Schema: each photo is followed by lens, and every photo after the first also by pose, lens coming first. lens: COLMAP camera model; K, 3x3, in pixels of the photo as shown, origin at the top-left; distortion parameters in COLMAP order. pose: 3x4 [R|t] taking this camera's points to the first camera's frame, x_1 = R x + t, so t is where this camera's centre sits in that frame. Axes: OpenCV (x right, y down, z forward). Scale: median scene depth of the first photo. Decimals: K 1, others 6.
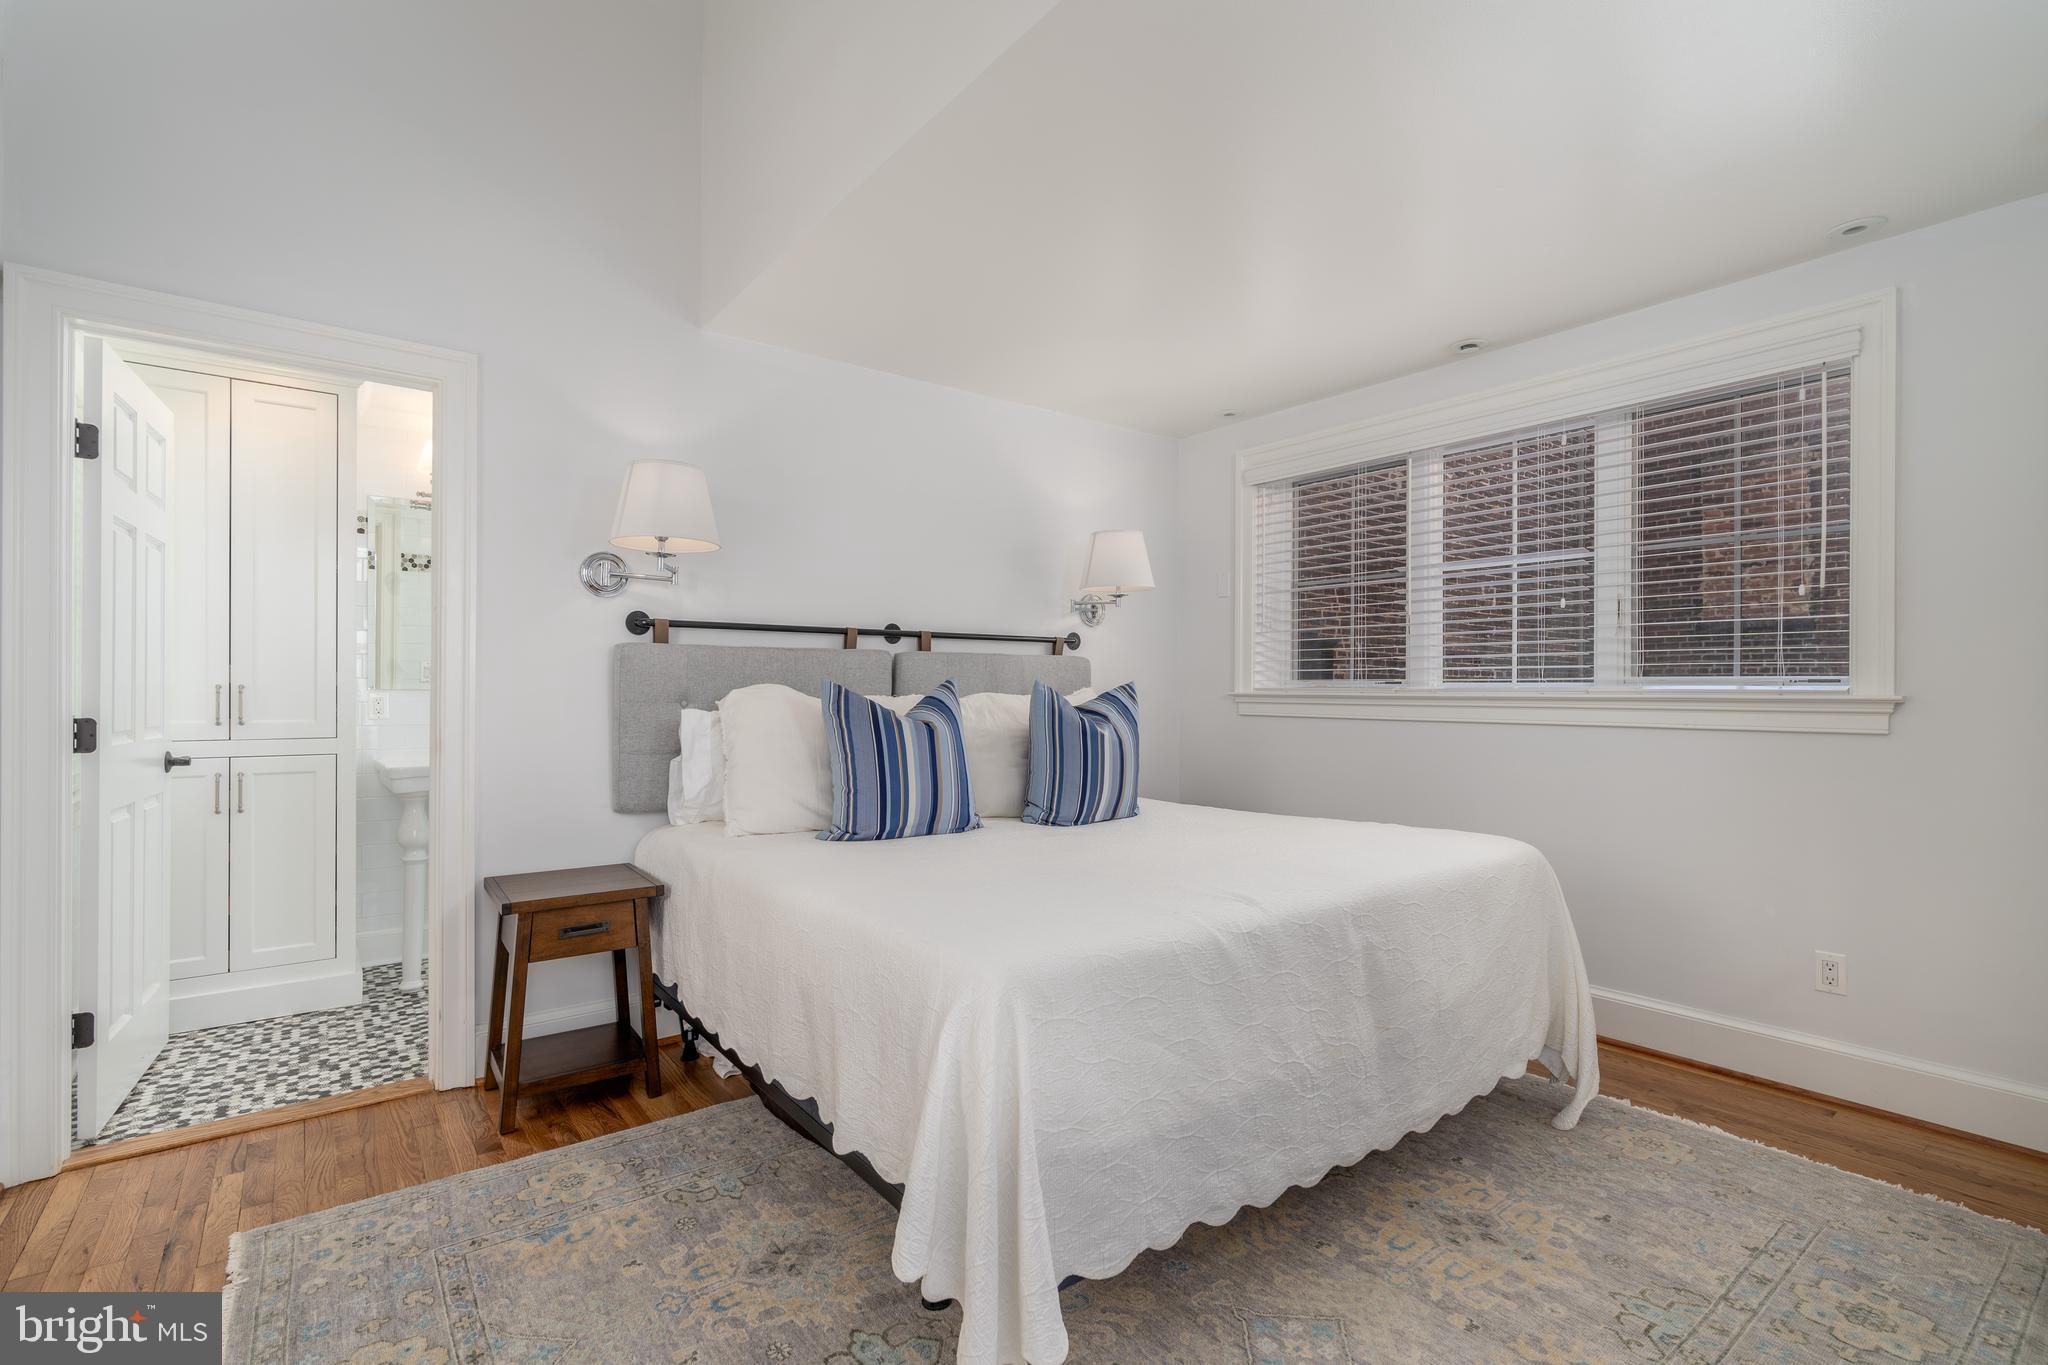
lens RADIAL K [[945.5, 0, 1044.9], [0, 945.5, 684.0], [0, 0, 1]] dist [-0.007772, 0.001207]
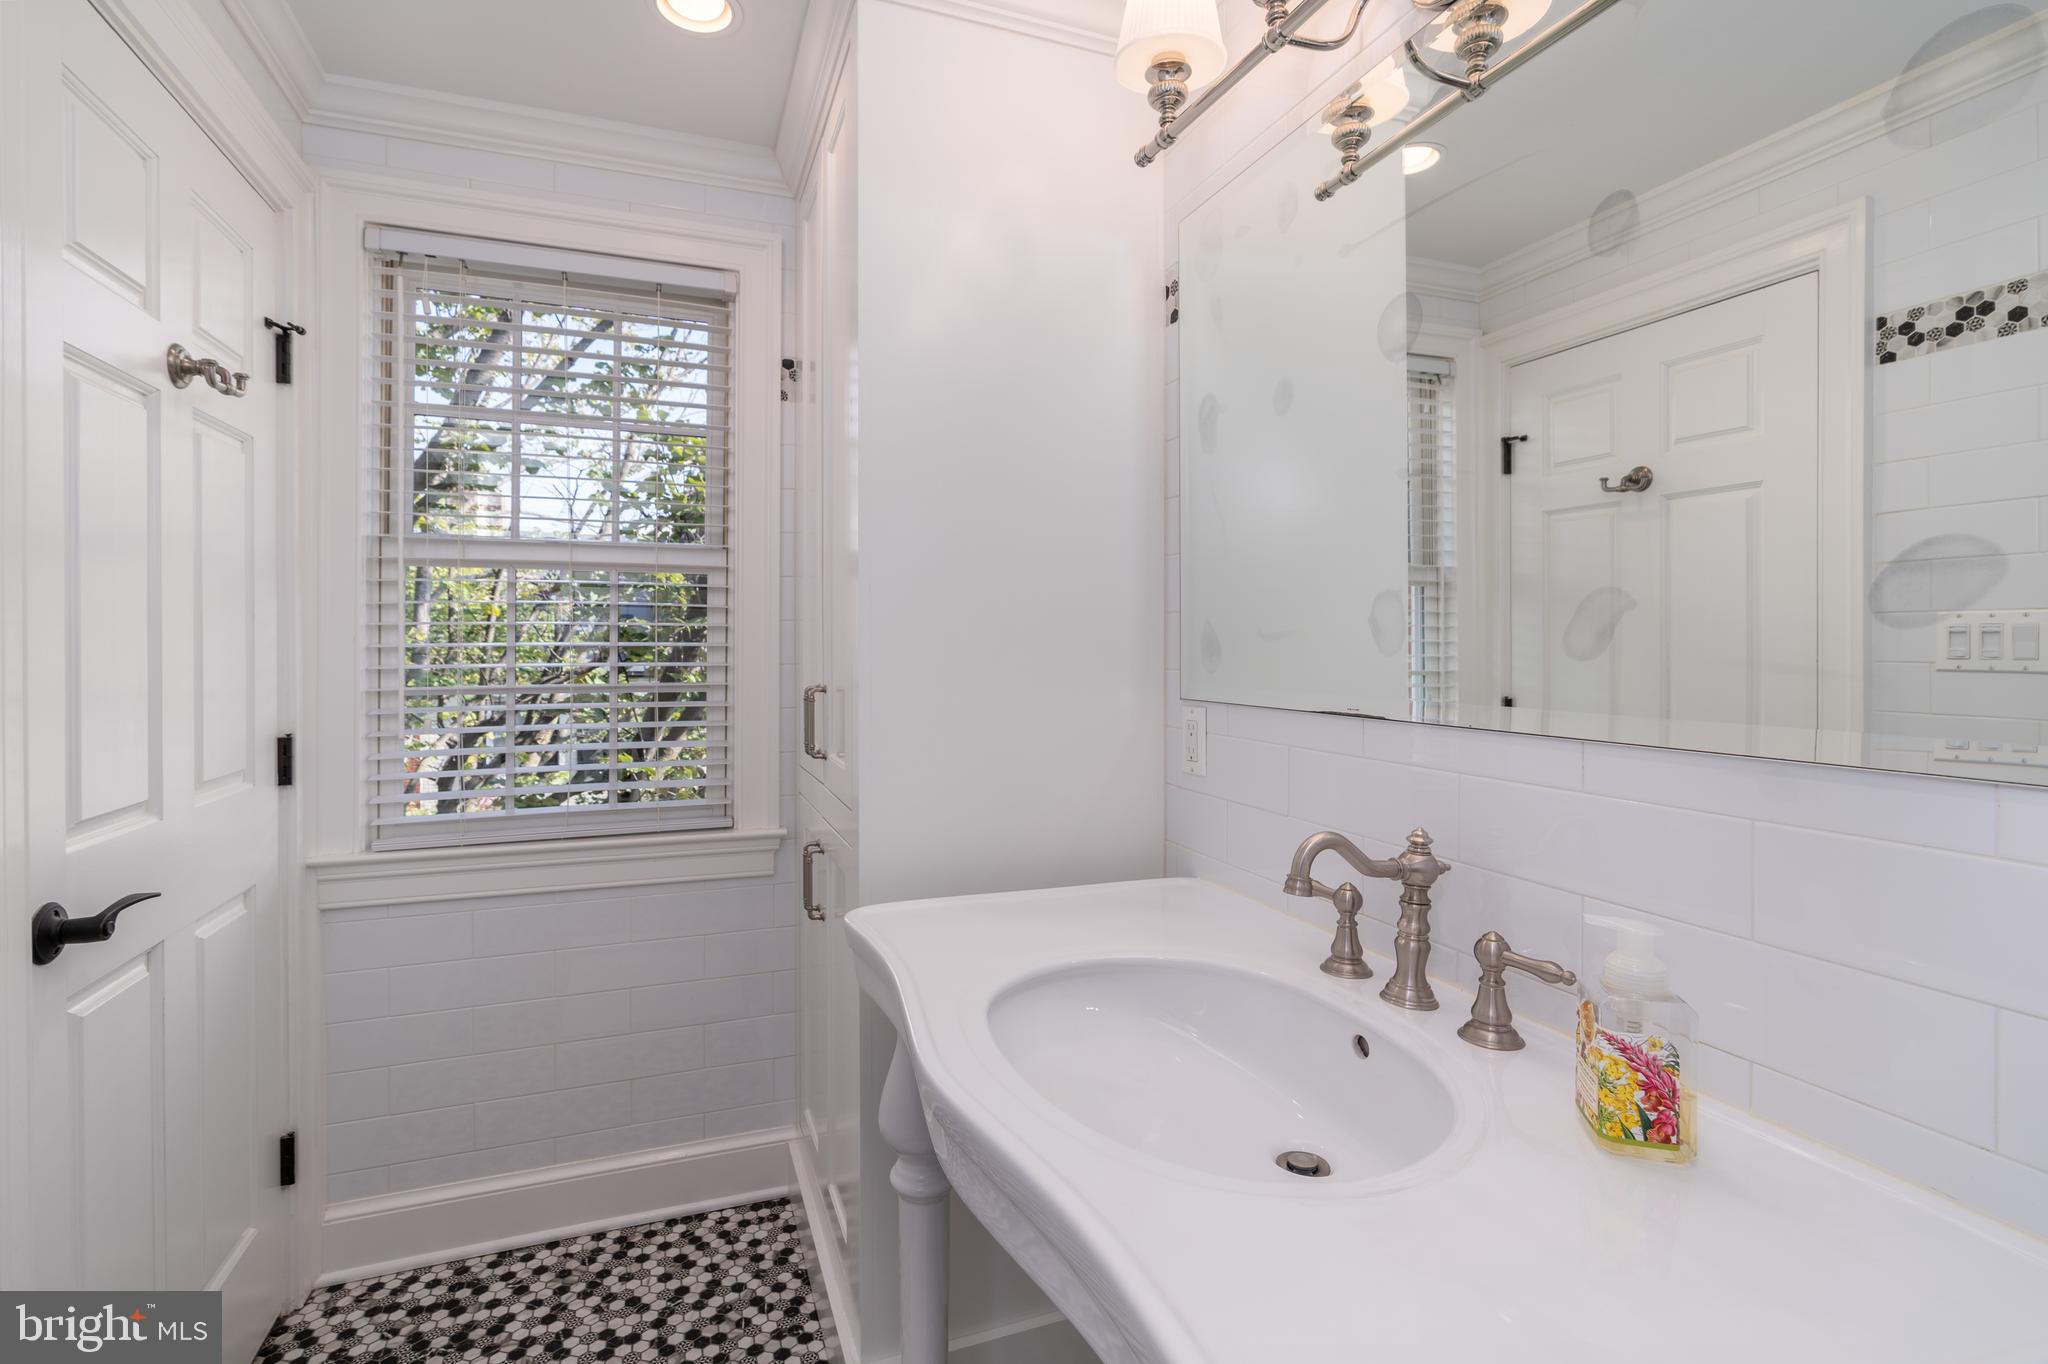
lens RADIAL K [[945.5, 0, 1023.5], [0, 945.5, 667.8], [0, 0, 1]] dist [-0.007772, 0.001207]
pose [[-0.305287, 0.027791, -0.951855, -0.393675], [0.002725, 0.999595, 0.028311, -0.025391], [0.952257, 0.006049, -0.305239, 1.325053]]
